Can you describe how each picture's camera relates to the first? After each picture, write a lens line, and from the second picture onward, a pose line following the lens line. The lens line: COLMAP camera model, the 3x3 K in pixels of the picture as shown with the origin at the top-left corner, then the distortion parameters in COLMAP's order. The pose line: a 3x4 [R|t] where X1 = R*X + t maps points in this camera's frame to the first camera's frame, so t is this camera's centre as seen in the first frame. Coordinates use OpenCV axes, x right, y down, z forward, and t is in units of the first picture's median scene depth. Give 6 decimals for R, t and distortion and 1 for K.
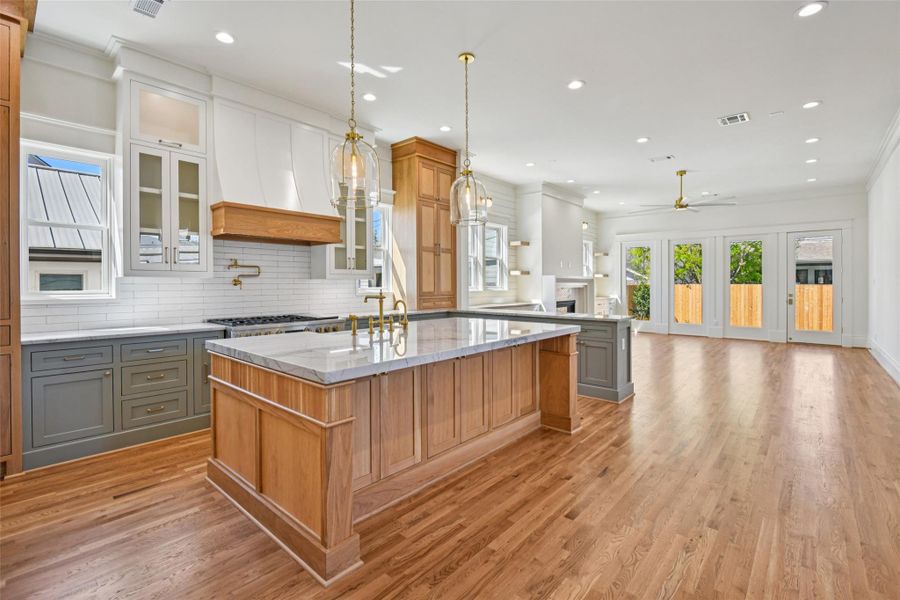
lens RADIAL K [[413.7, 0, 449.2], [0, 413.7, 285.0], [0, 0, 1]] dist [-0.002035, -0.000500]
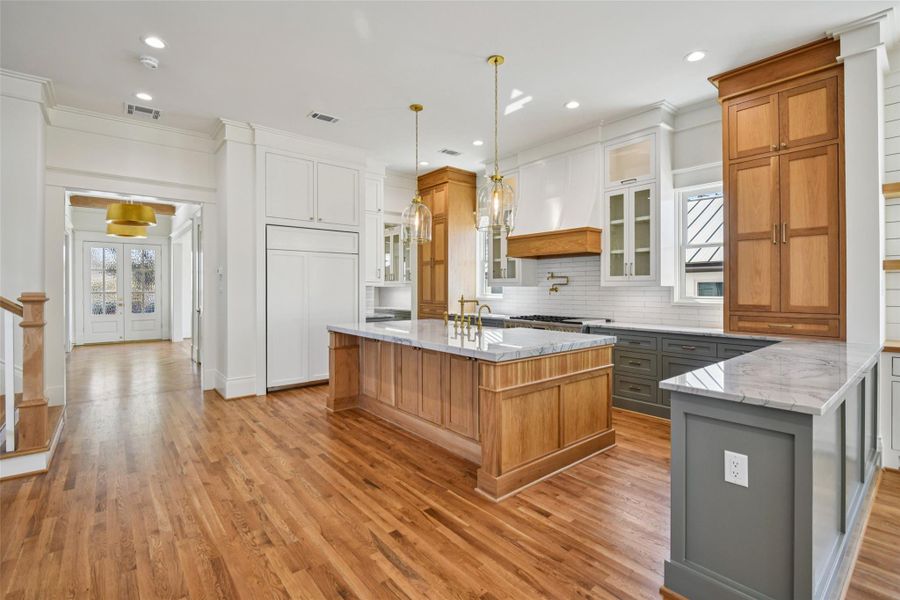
lens RADIAL K [[409.6, 0, 450.0], [0, 409.6, 300.0], [0, 0, 1]] dist [-0.000550, 0.000075]
pose [[-0.148527, 0.027418, -0.988528, 1.062852], [-0.006060, 0.999572, 0.028634, -0.010579], [0.988890, 0.010243, -0.148297, 1.087338]]
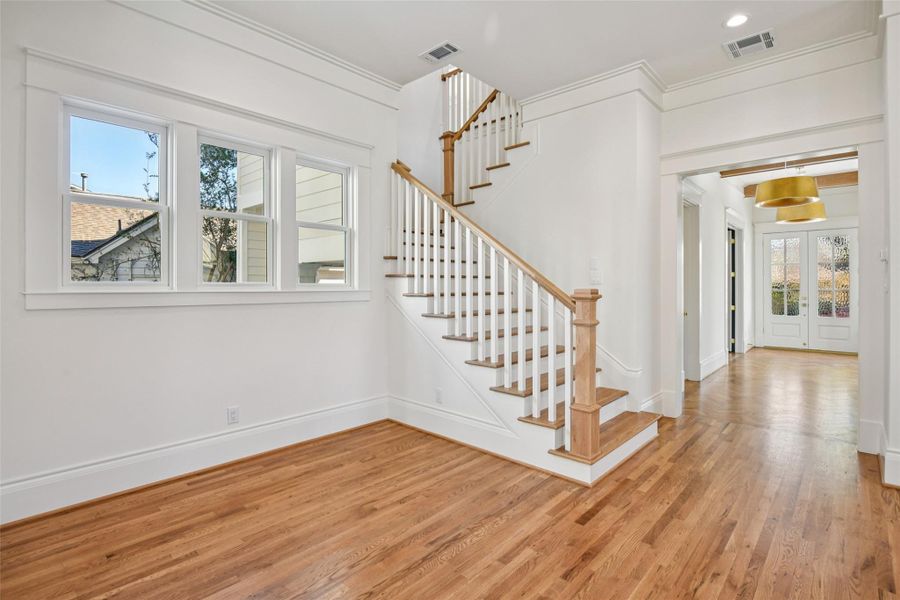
lens RADIAL K [[436.6, 0, 438.3], [0, 436.6, 284.5], [0, 0, 1]] dist [-0.021807, -0.000494]
pose [[-0.999487, -0.001807, 0.031984, 0.850894], [-0.001678, 0.999990, 0.004058, -0.009410], [-0.031992, 0.004002, -0.999480, 1.025045]]
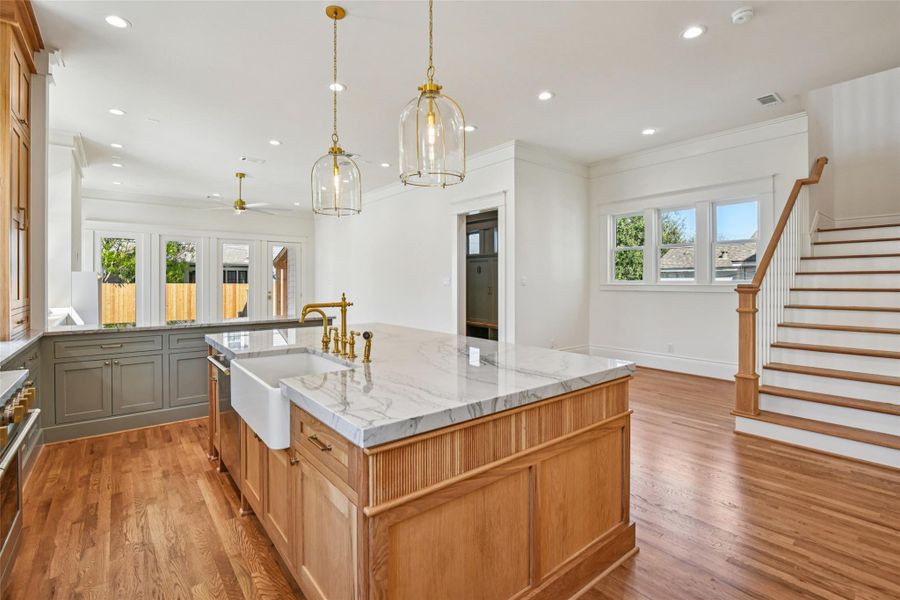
lens RADIAL K [[419.5, 0, 443.4], [0, 419.5, 280.7], [0, 0, 1]] dist [-0.002775, -0.000557]
pose [[0.177088, 0.000605, 0.984195, -0.791317], [0.007132, 0.999973, -0.001898, -0.007810], [-0.984169, 0.007356, 0.177079, 0.681919]]
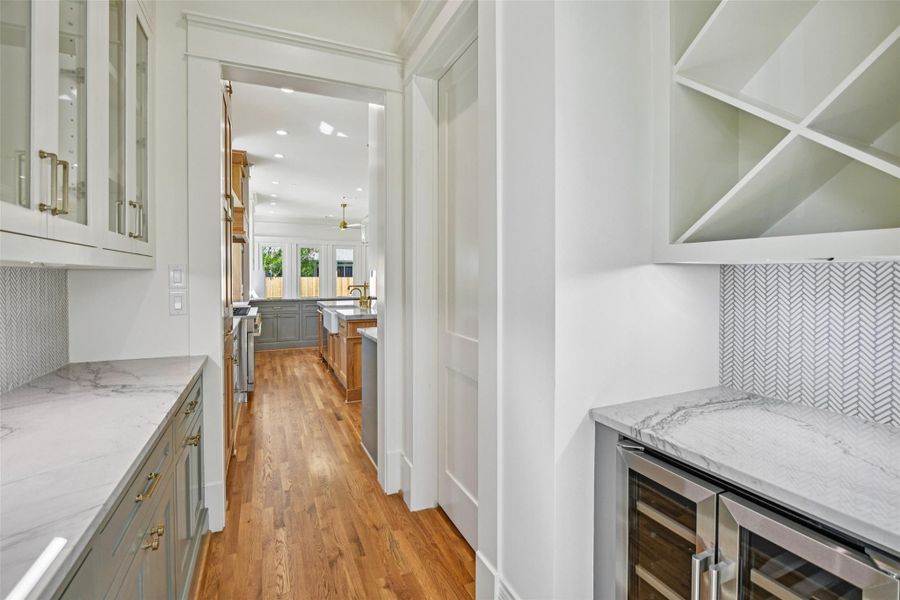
lens RADIAL K [[413.7, 0, 449.2], [0, 413.7, 285.0], [0, 0, 1]] dist [-0.002035, -0.000500]
pose [[0.406533, -0.021625, 0.913380, -1.495610], [0.003878, 0.999752, 0.021943, -0.009422], [-0.913628, -0.005378, 0.406516, 0.004145]]
